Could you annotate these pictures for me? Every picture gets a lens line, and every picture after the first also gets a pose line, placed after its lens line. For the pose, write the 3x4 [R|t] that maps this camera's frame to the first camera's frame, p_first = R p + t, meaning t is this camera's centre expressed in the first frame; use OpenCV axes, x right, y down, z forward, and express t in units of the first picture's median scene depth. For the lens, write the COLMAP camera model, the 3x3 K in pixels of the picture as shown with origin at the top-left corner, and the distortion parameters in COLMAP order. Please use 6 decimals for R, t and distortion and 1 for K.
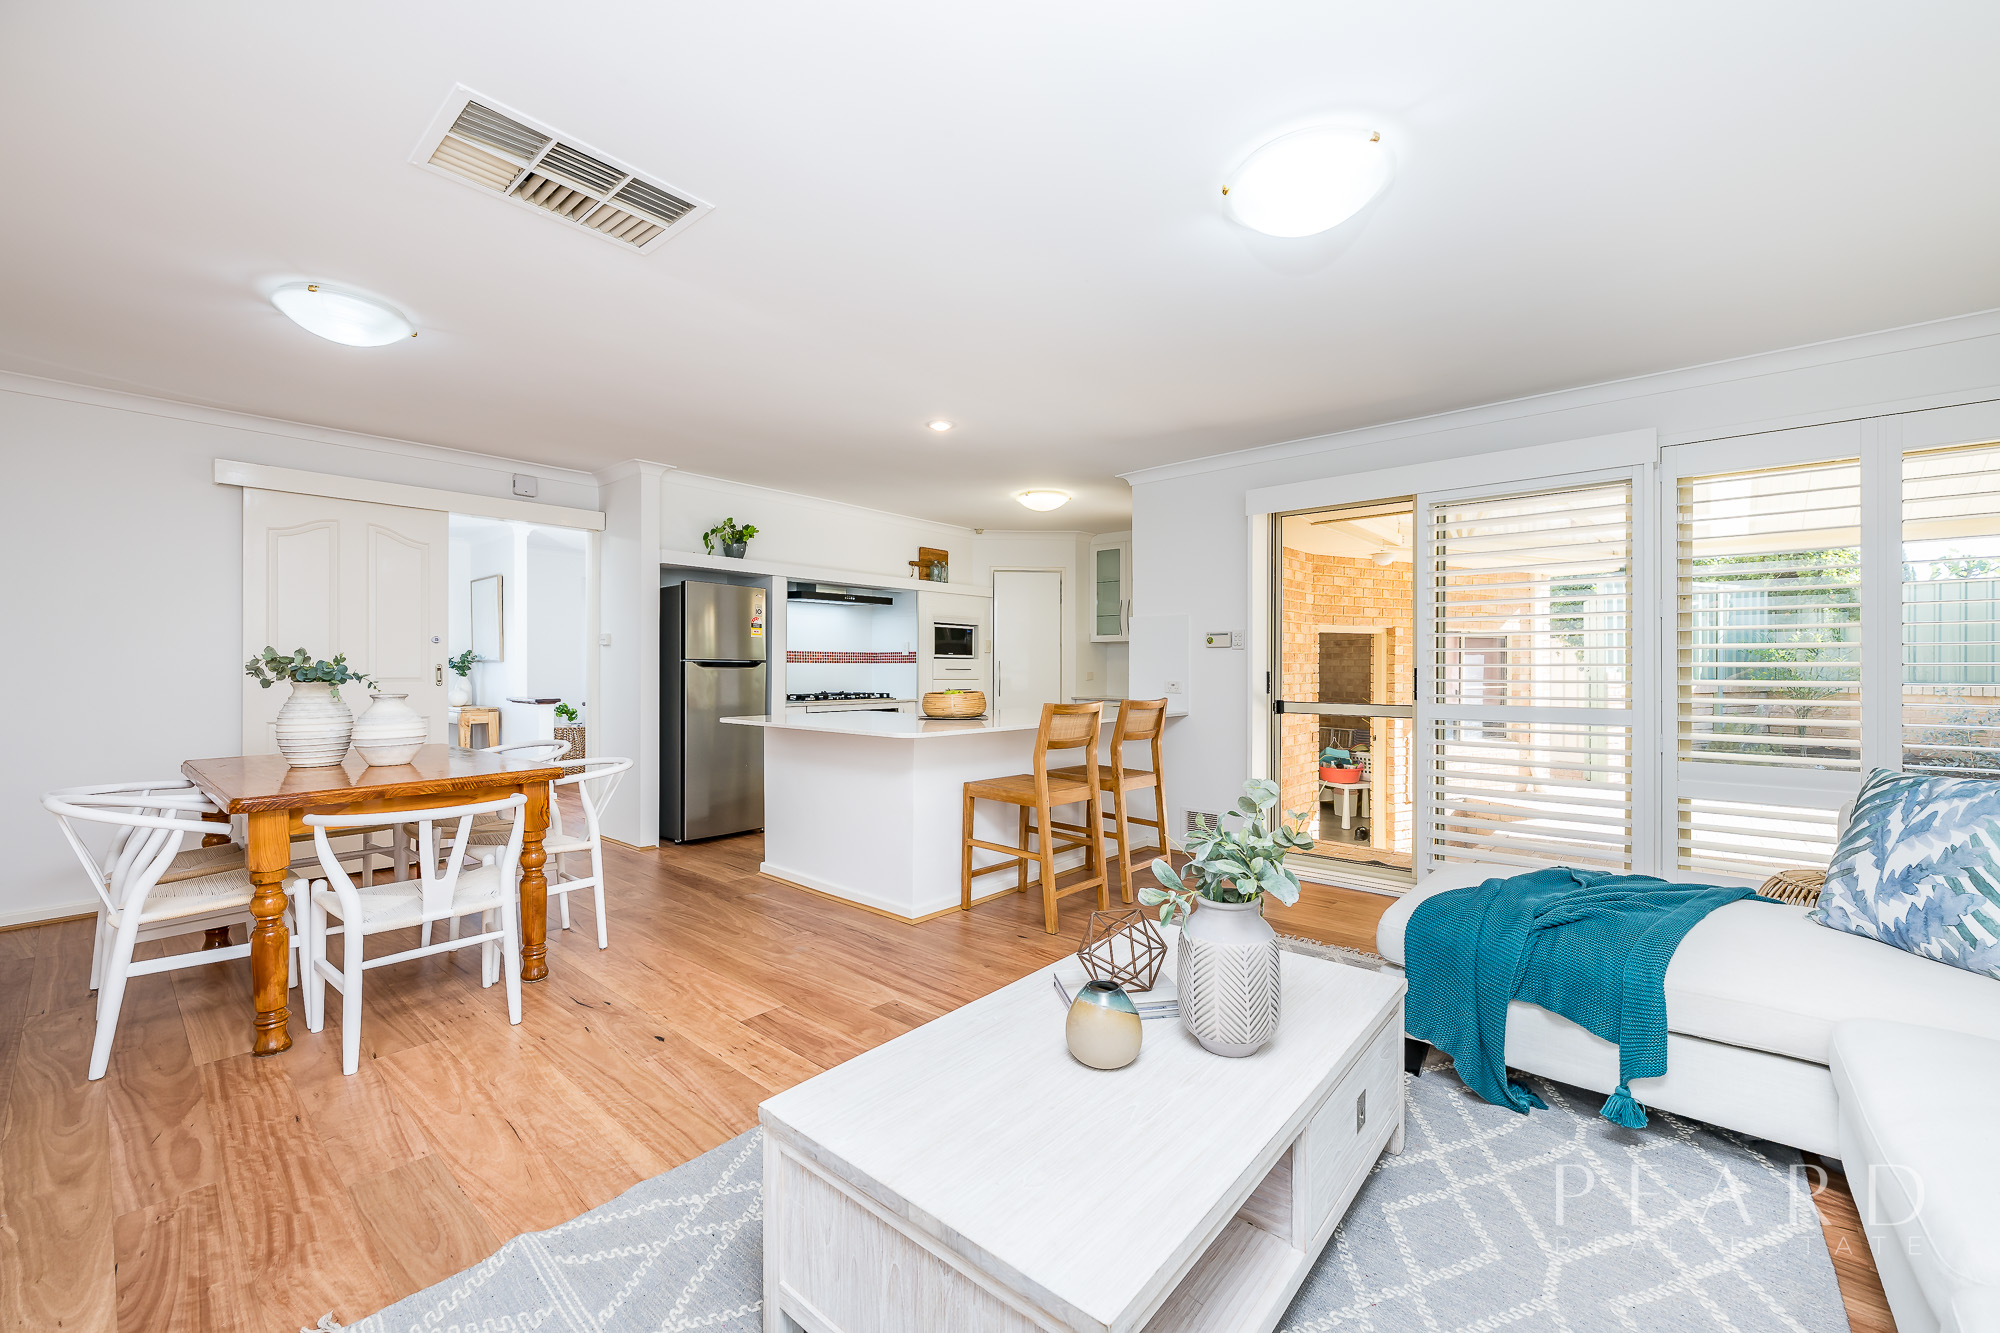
lens RADIAL K [[788.2, 0, 998.9], [0, 788.2, 663.5], [0, 0, 1]] dist [-0.001761, 0.000452]
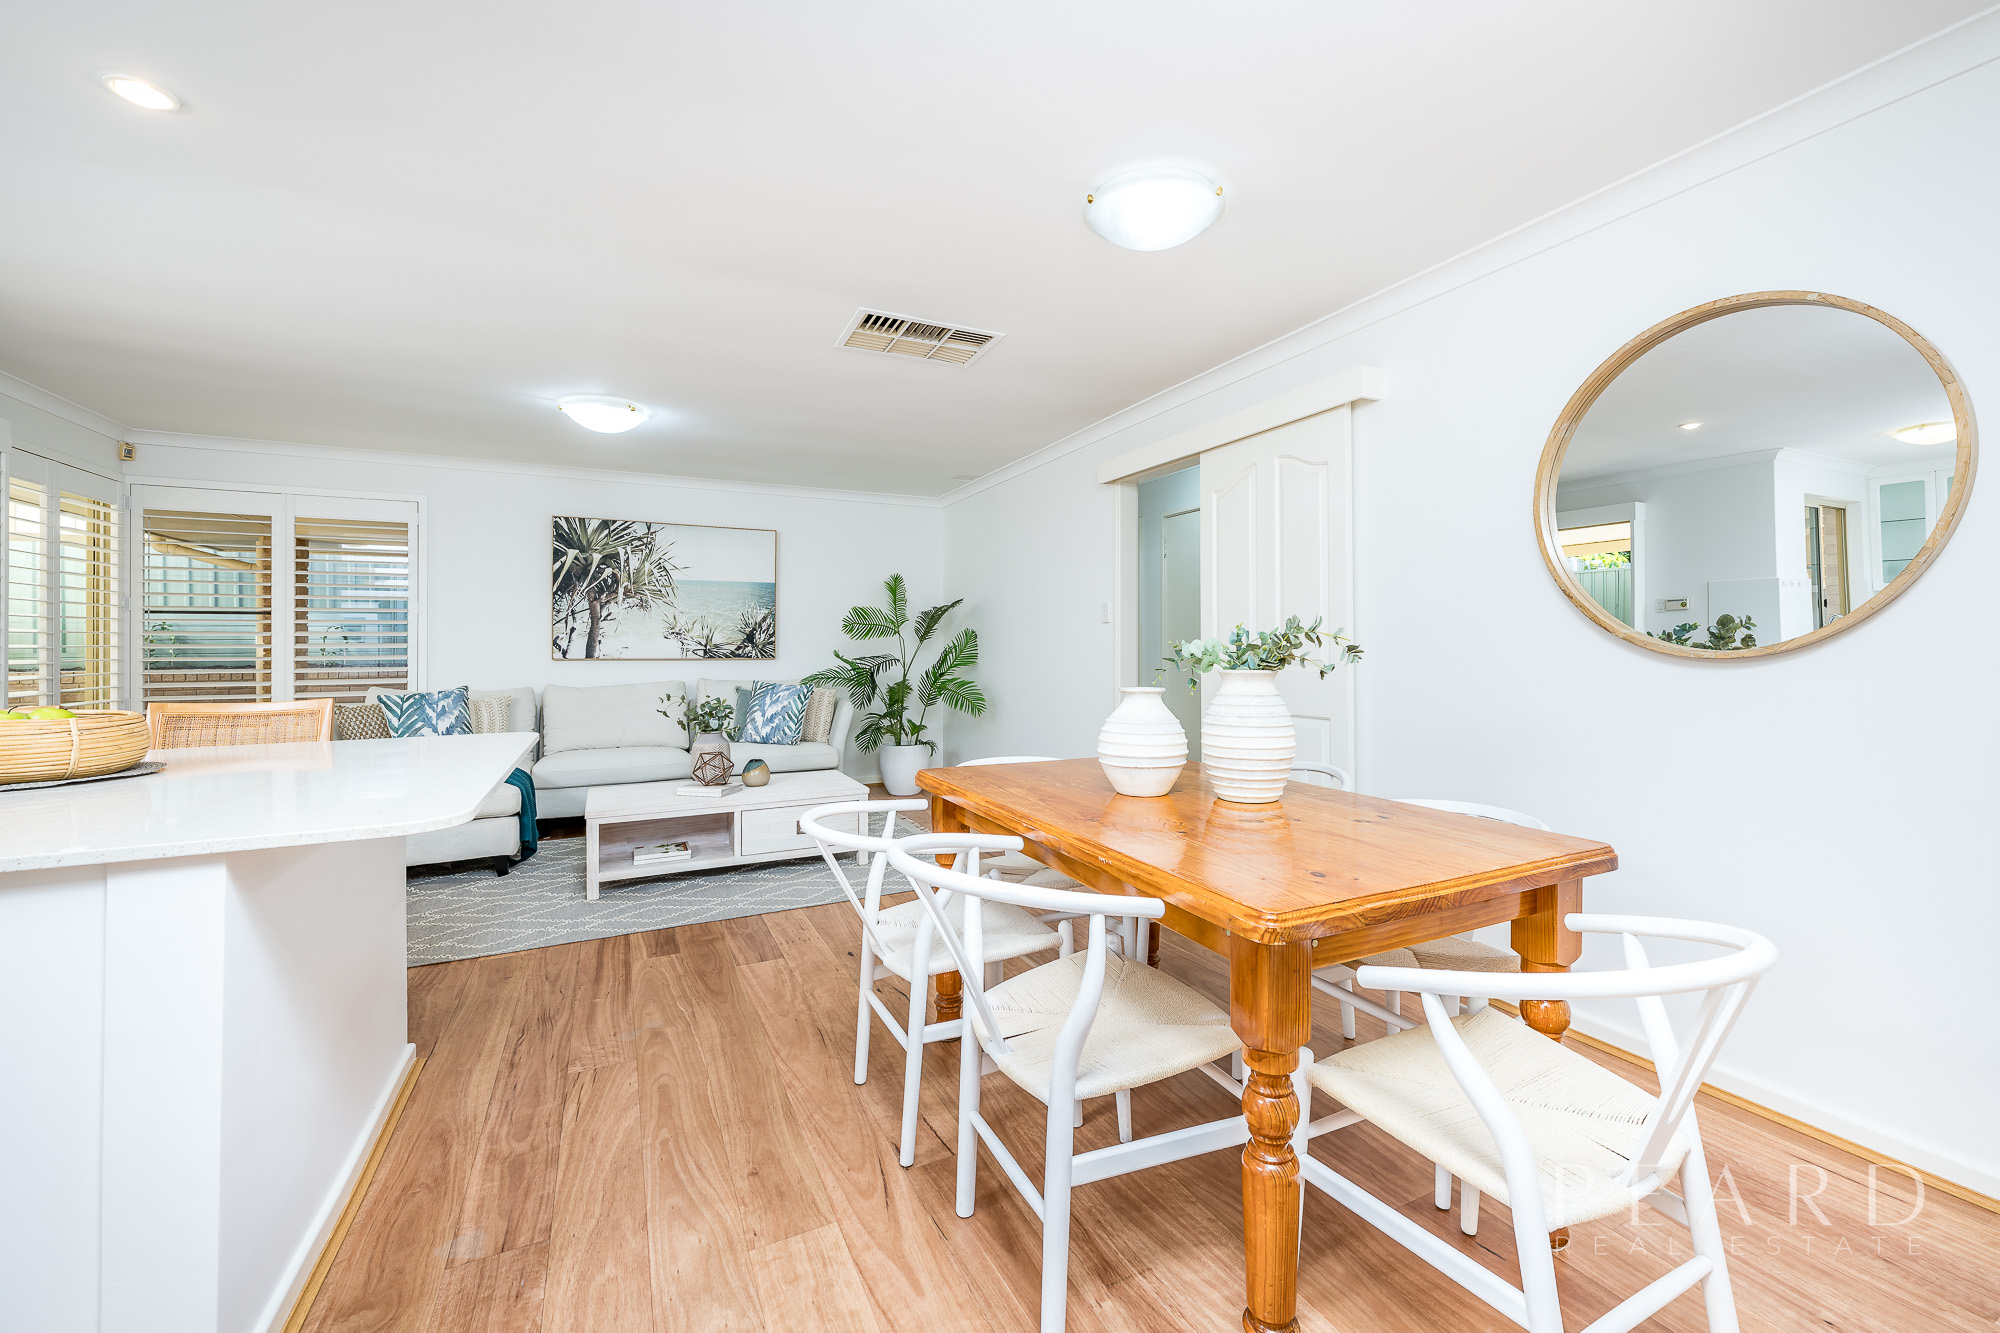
lens RADIAL K [[788.2, 0, 1002.7], [0, 788.2, 652.1], [0, 0, 1]] dist [-0.001761, 0.000452]
pose [[-0.914021, 0.003454, 0.405651, -0.950489], [0.003930, 0.999992, 0.000340, 0.013213], [-0.405647, 0.001905, -0.914028, 1.682787]]
